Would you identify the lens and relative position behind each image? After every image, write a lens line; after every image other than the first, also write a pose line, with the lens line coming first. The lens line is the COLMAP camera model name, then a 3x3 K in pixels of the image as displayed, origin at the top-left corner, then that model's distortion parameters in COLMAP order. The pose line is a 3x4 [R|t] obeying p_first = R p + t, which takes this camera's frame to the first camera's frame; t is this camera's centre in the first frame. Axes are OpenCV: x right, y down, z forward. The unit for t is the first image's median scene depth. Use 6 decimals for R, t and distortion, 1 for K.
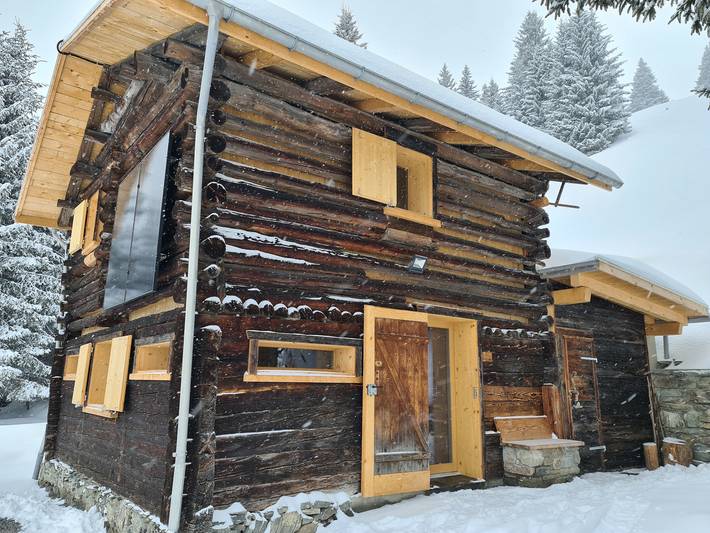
lens RADIAL K [[515.4, 0, 355.0], [0, 515.4, 266.5], [0, 0, 1]] dist [0.052324, -0.000720]
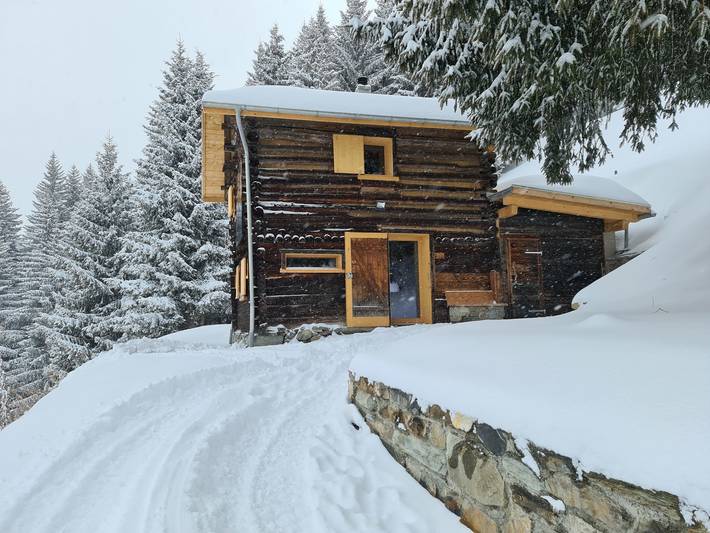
lens RADIAL K [[515.4, 0, 355.0], [0, 515.4, 266.5], [0, 0, 1]] dist [0.052324, -0.000720]
pose [[0.929598, -0.072406, -0.361392, 0.711538], [0.117451, 0.987592, 0.104249, 0.007943], [0.349359, -0.139355, 0.926568, -0.730813]]
